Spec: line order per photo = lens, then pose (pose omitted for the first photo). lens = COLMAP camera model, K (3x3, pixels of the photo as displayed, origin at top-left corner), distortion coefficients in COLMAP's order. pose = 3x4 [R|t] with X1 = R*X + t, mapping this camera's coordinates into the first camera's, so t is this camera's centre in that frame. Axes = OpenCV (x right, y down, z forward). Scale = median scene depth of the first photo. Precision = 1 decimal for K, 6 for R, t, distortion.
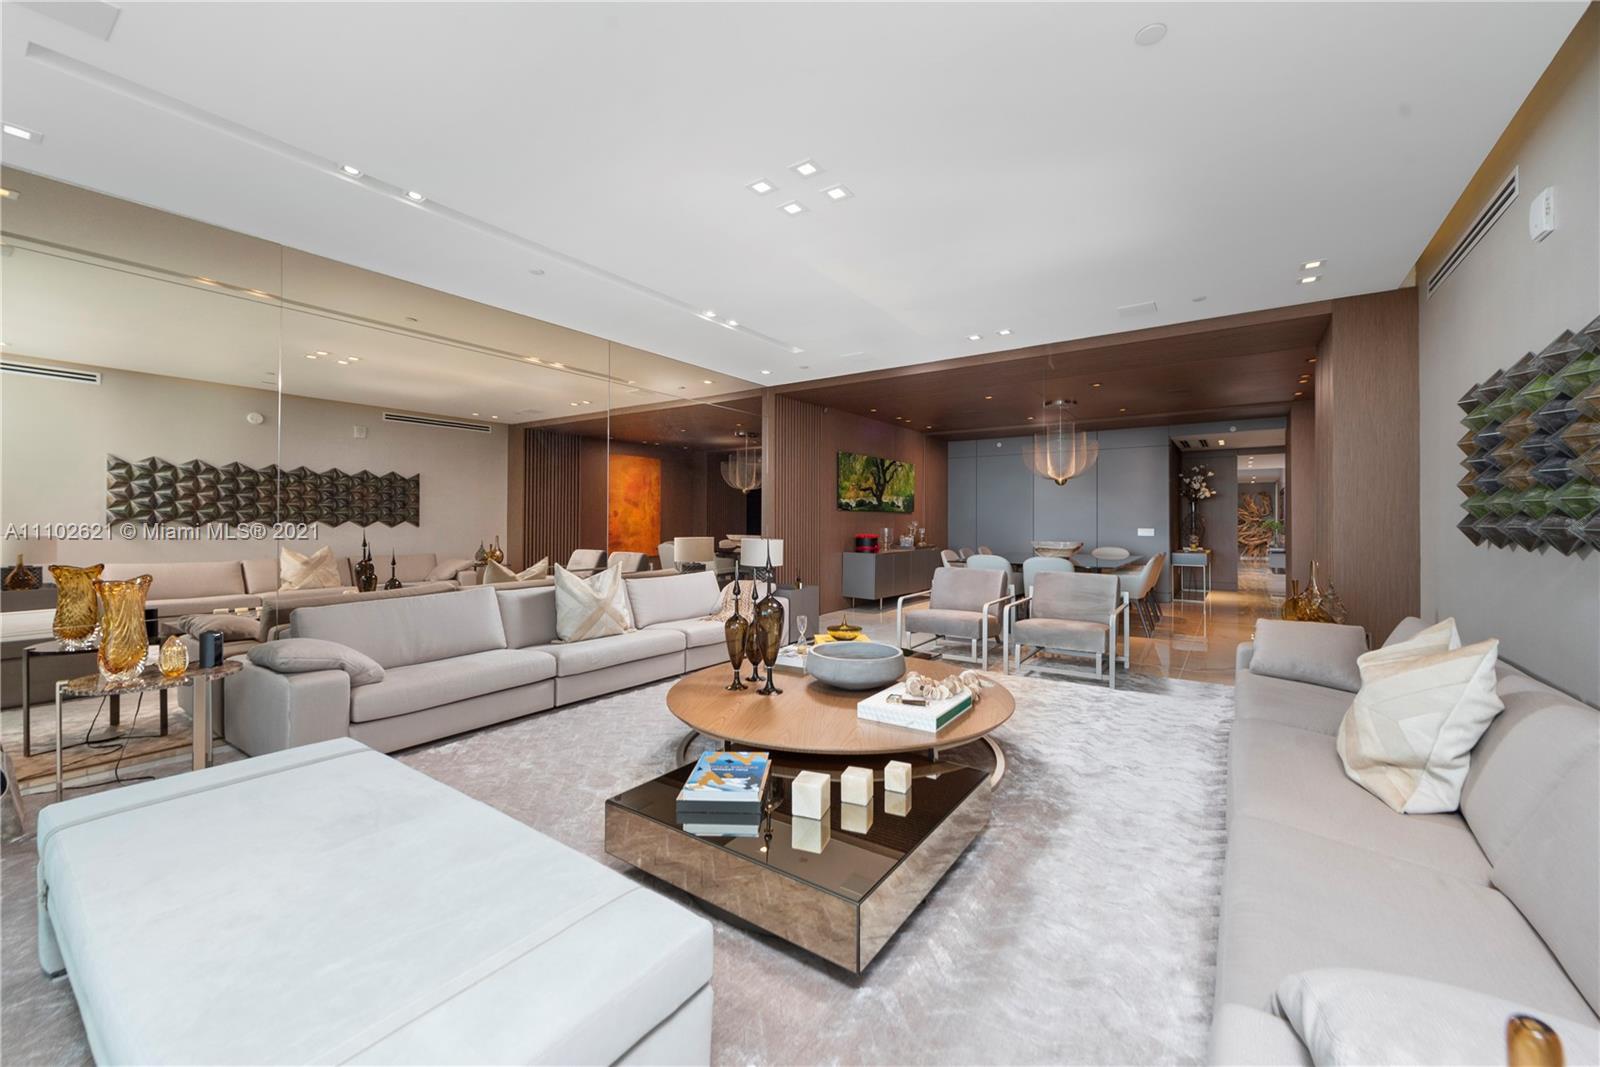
lens RADIAL K [[622.4, 0, 800.0], [0, 622.4, 533.5], [0, 0, 1]] dist [-0.001224, -0.000339]
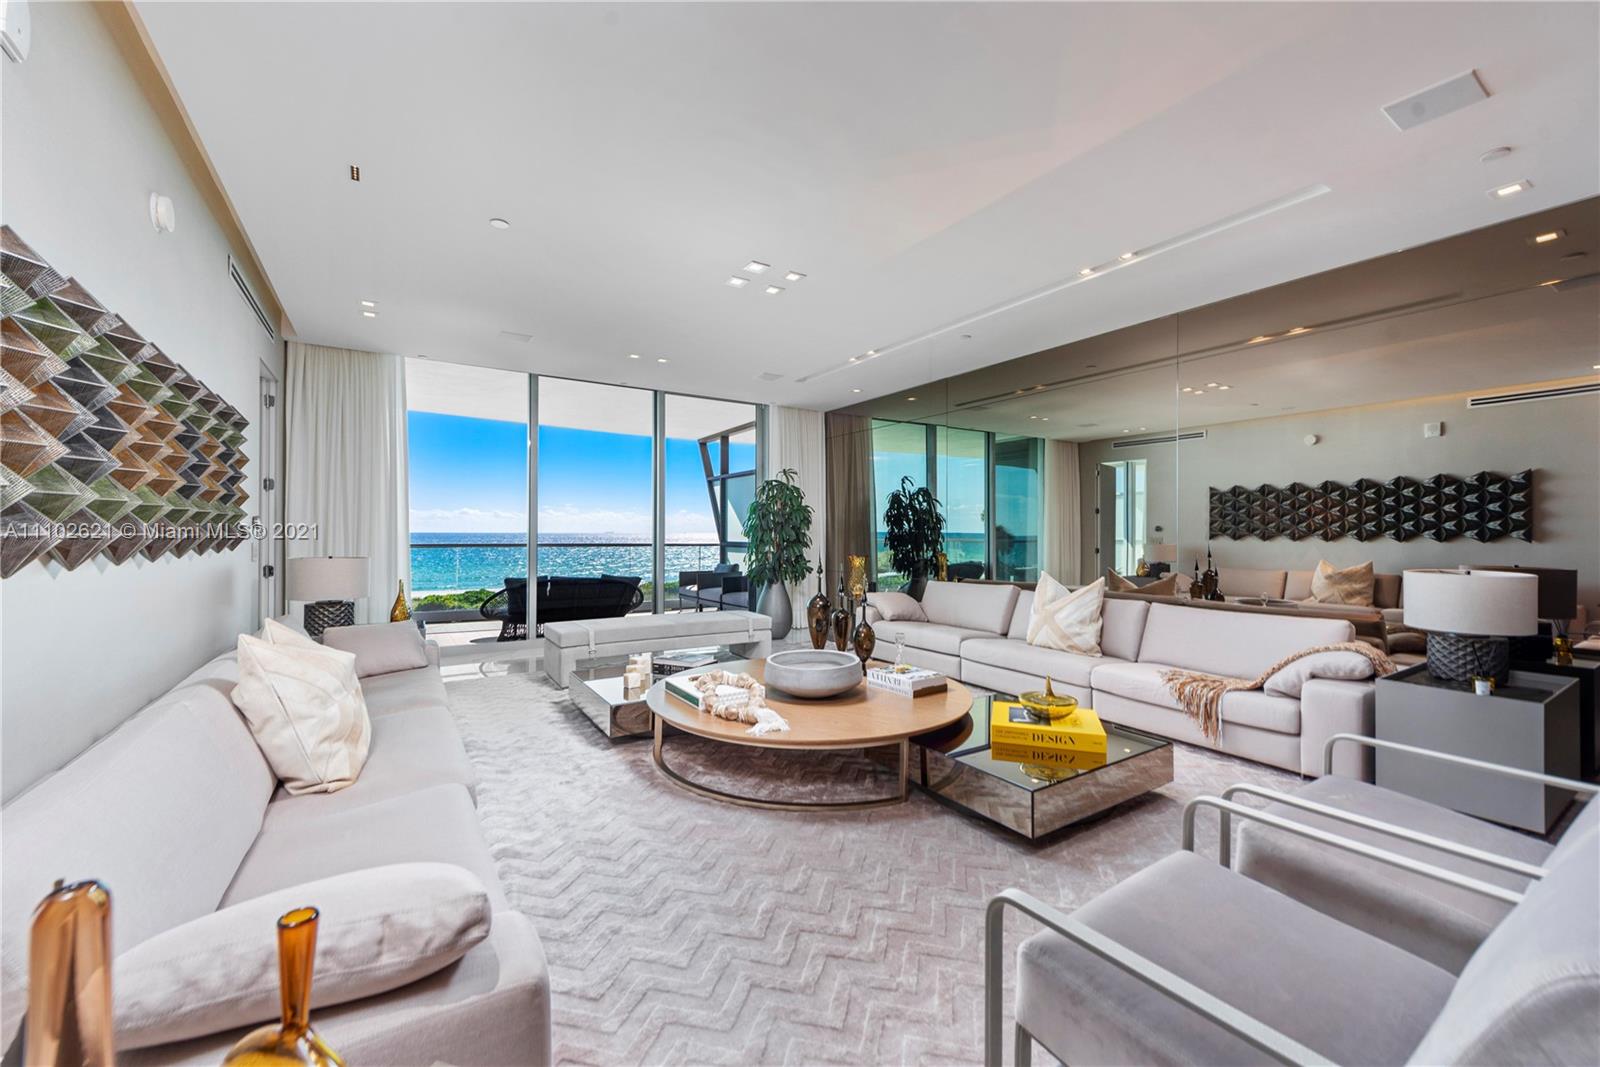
lens RADIAL K [[622.4, 0, 800.0], [0, 622.4, 533.5], [0, 0, 1]] dist [-0.001224, -0.000339]
pose [[-0.363626, -0.008819, -0.931503, 0.513558], [-0.018240, 0.999831, -0.002345, -0.001054], [0.931366, 0.016137, -0.363726, 0.635582]]
